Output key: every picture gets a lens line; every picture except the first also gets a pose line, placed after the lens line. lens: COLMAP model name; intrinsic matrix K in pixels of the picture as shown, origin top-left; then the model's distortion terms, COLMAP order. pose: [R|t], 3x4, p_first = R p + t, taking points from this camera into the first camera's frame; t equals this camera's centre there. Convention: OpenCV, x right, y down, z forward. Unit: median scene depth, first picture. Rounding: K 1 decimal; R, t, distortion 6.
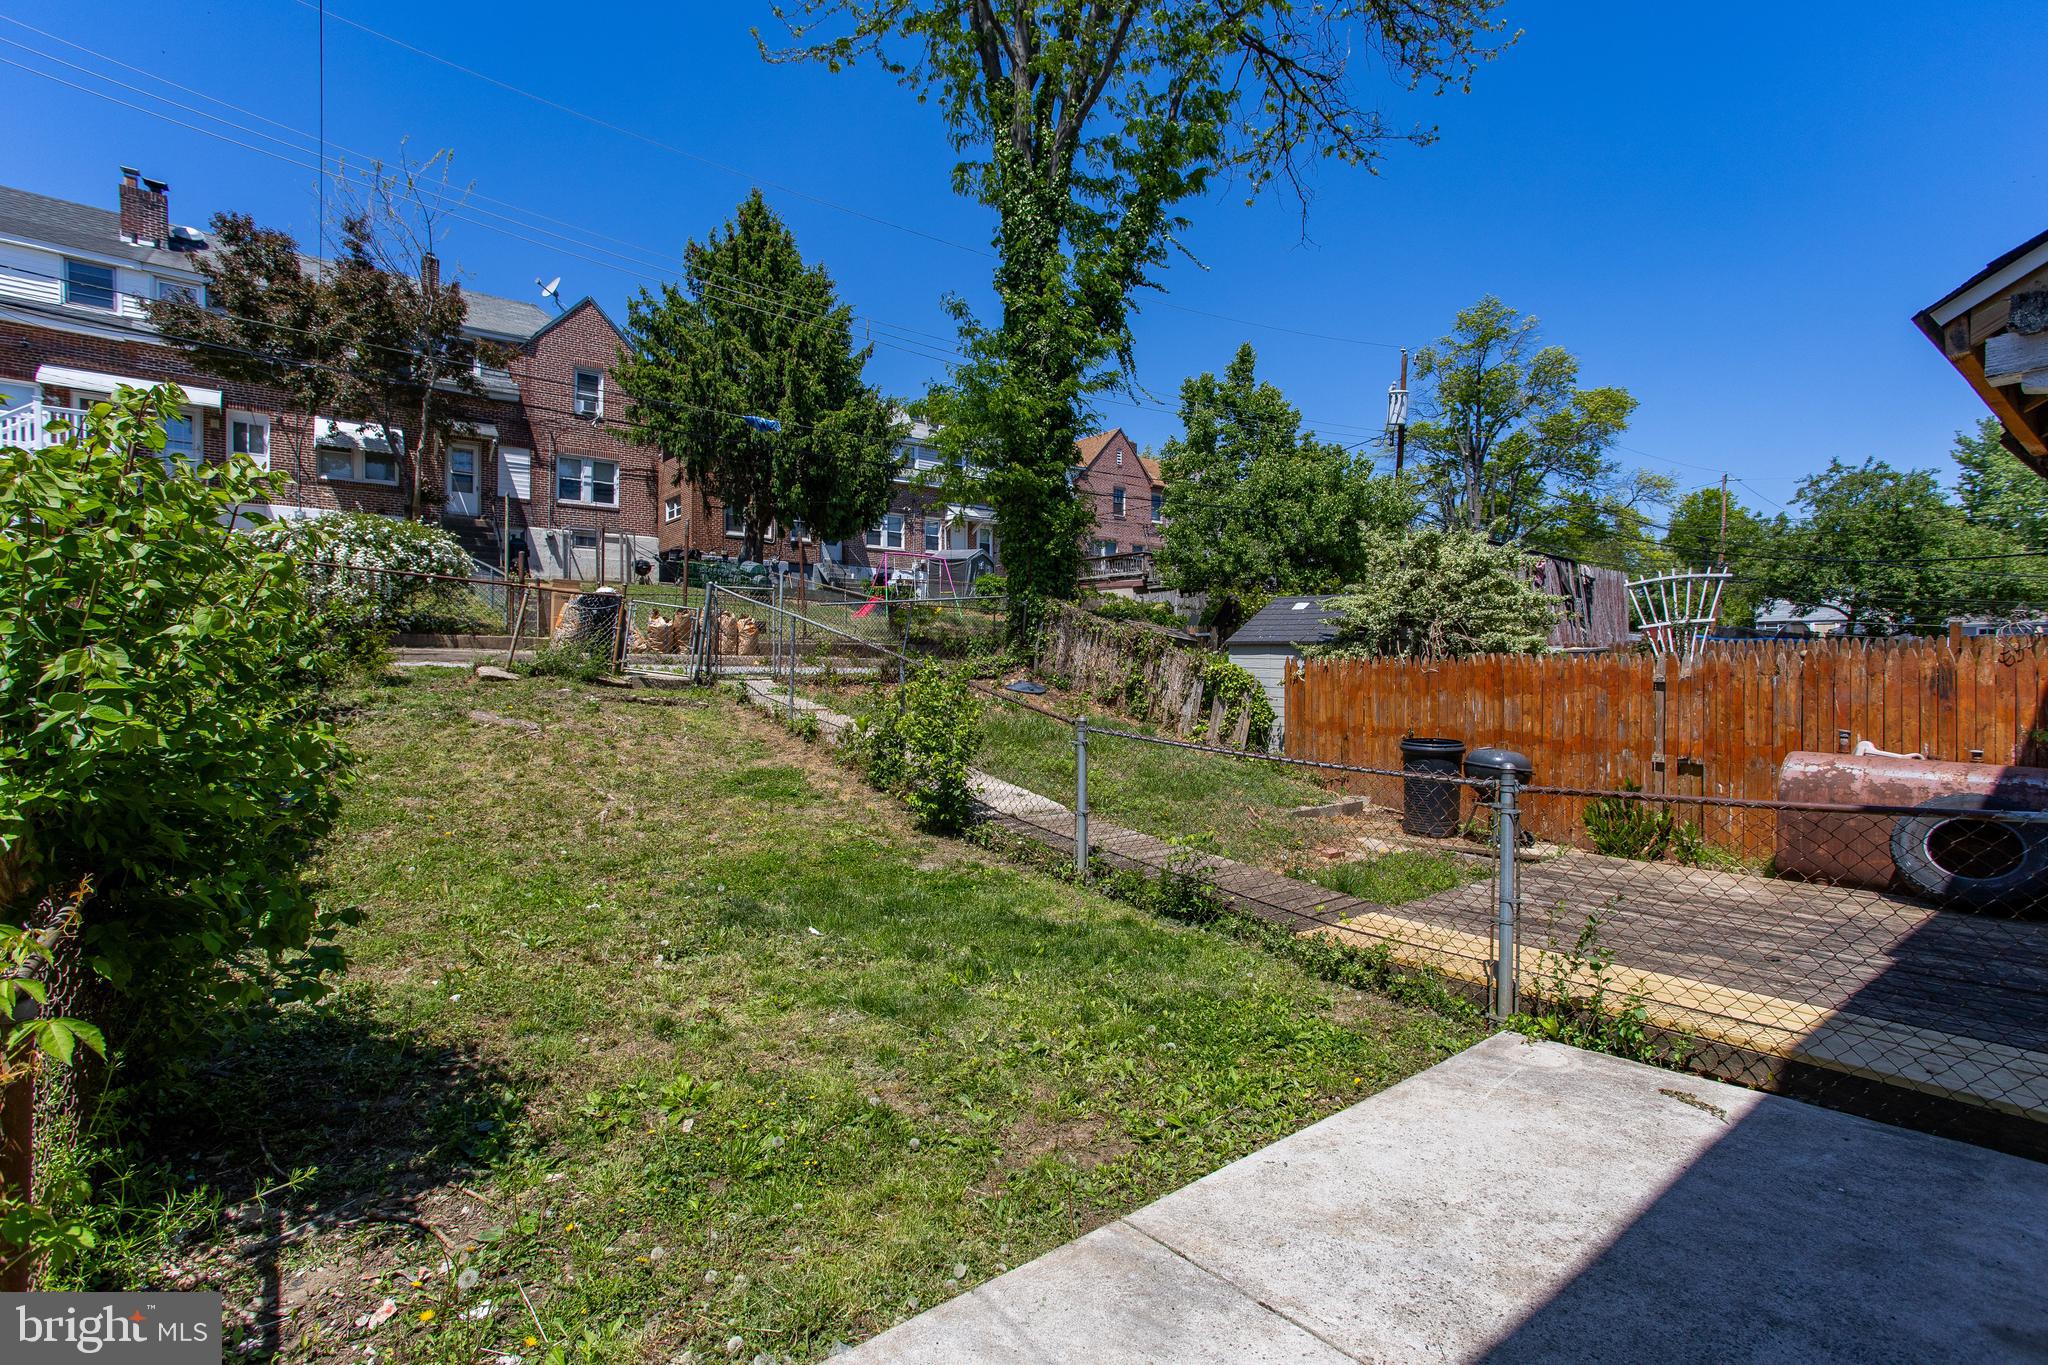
lens RADIAL K [[966.0, 0, 1026.1], [0, 966.0, 678.1], [0, 0, 1]] dist [-0.046696, 0.036610]
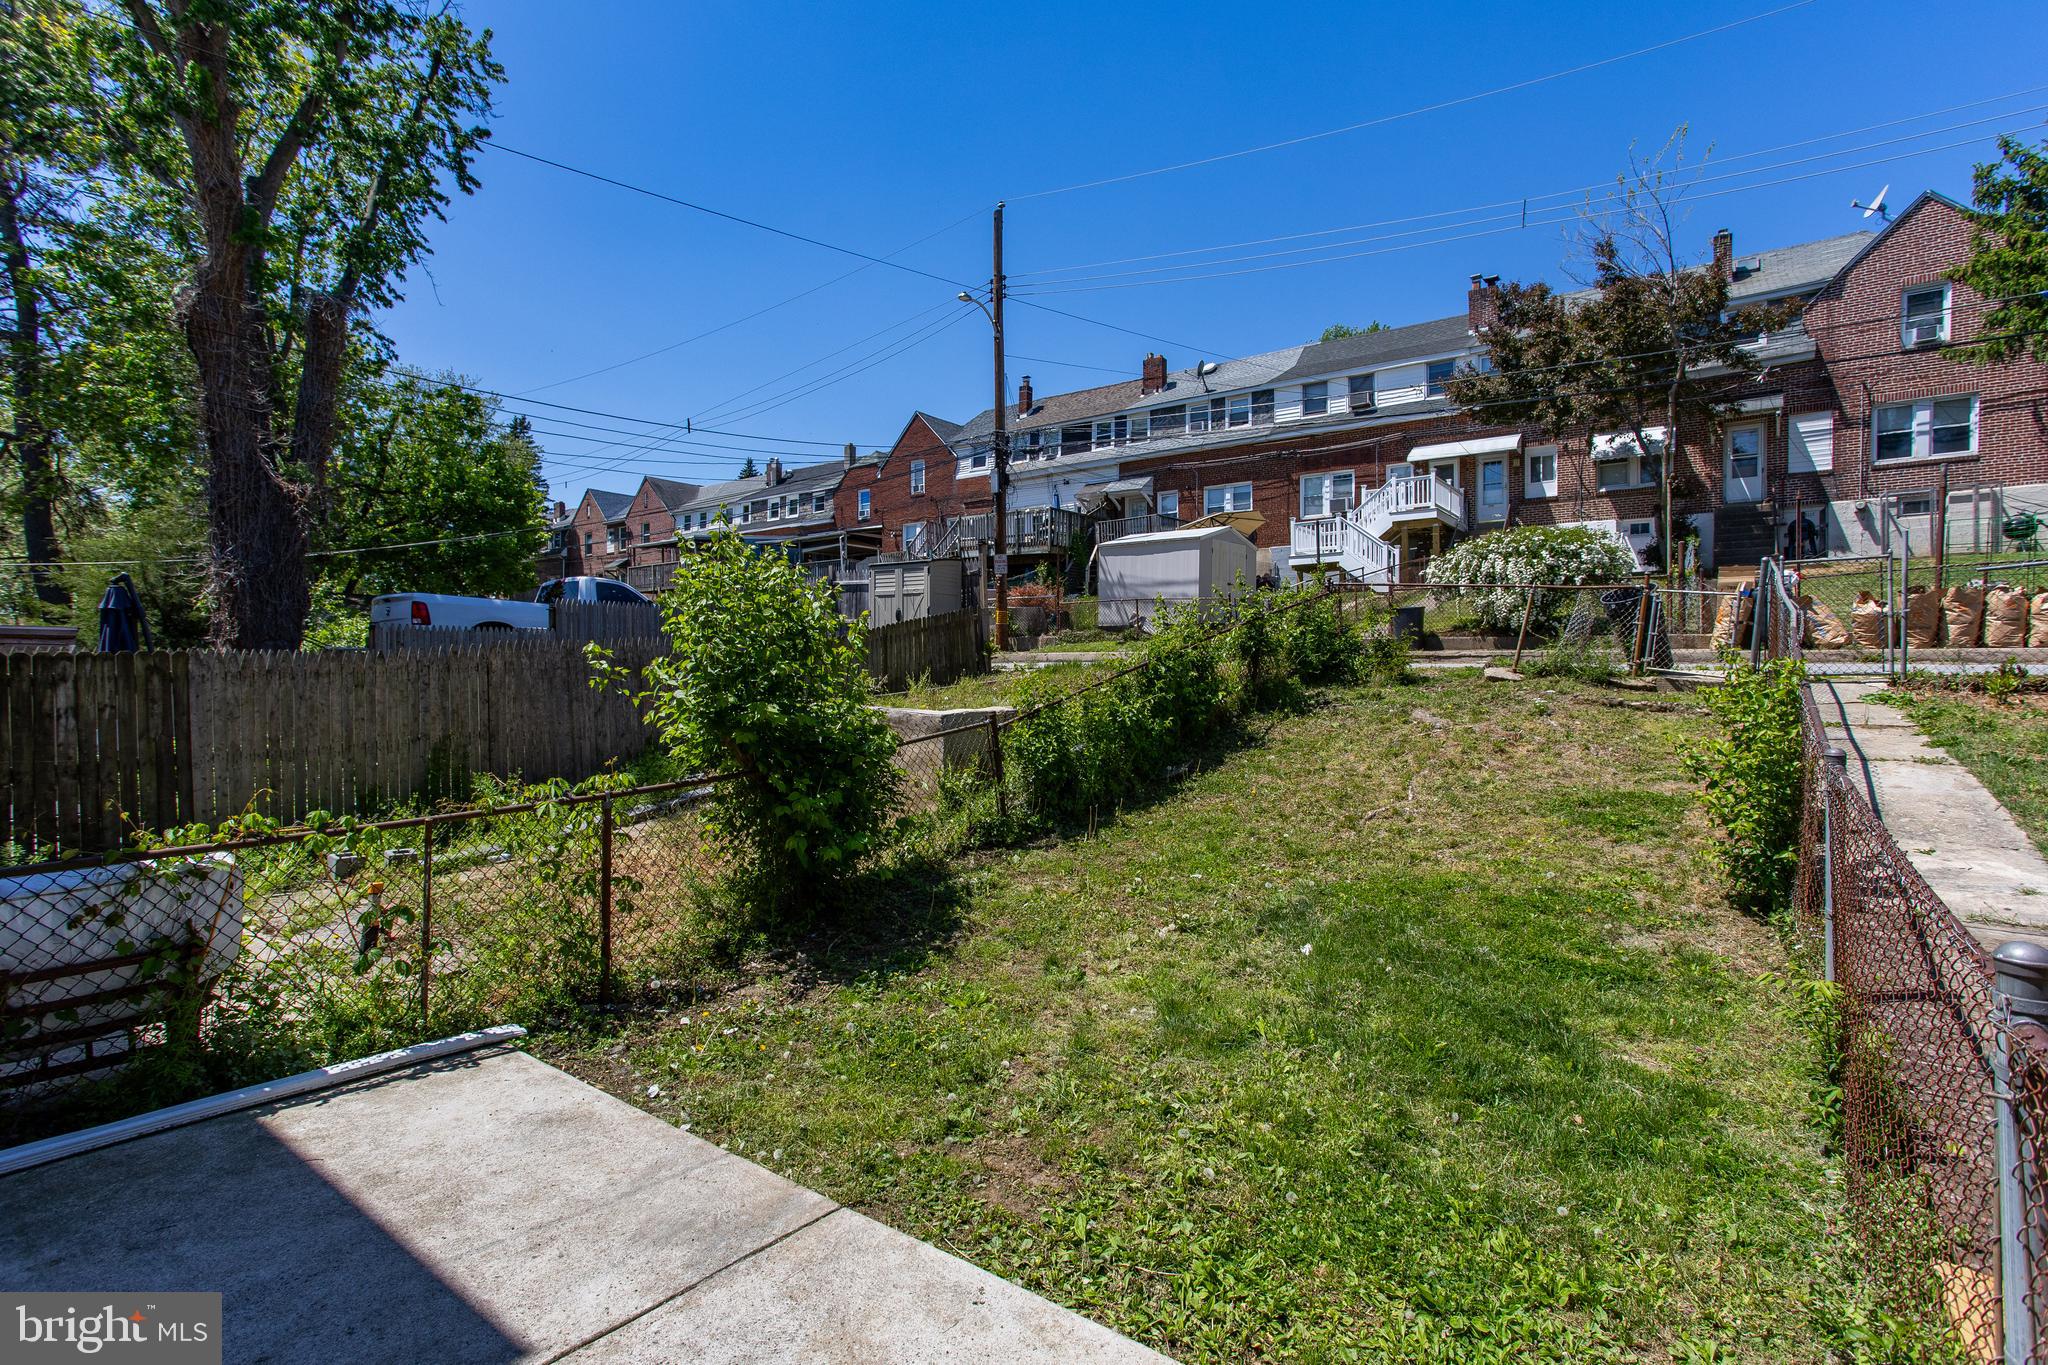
lens RADIAL K [[966.0, 0, 1026.1], [0, 966.0, 678.1], [0, 0, 1]] dist [-0.046696, 0.036610]
pose [[0.267155, 0.003266, -0.963648, 0.139522], [-0.004163, 0.999989, 0.002235, -0.000458], [0.963645, 0.003415, 0.267165, 0.111986]]
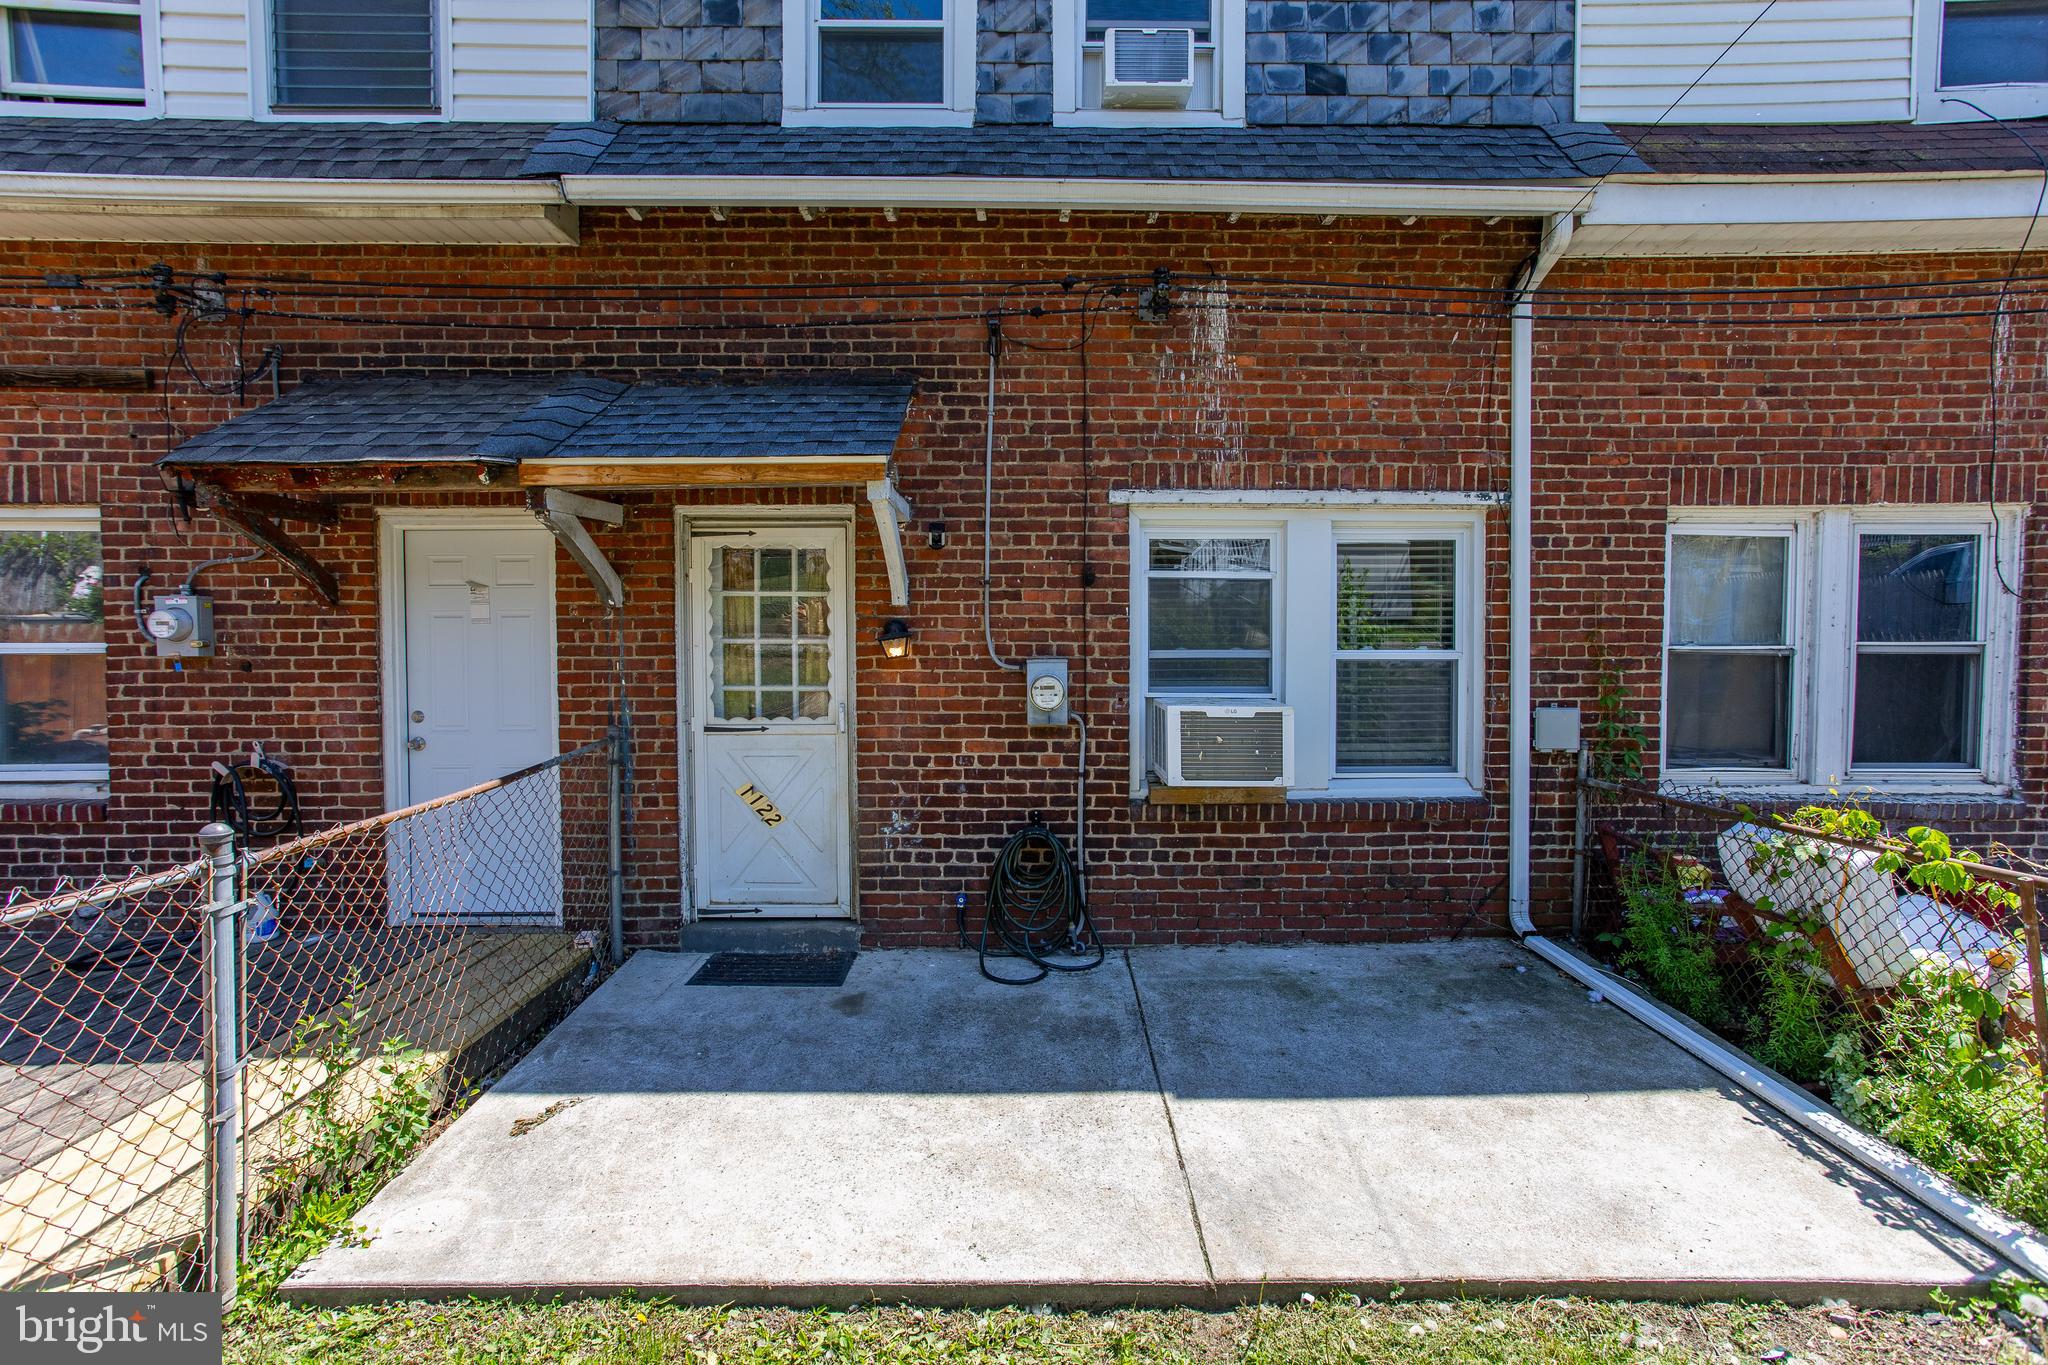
lens RADIAL K [[966.0, 0, 1026.1], [0, 966.0, 678.1], [0, 0, 1]] dist [-0.046696, 0.036610]
pose [[-0.787194, -0.019717, 0.616390, -0.036168], [0.003078, 0.999351, 0.035898, -0.002274], [-0.616698, 0.030156, -0.786622, 0.217953]]
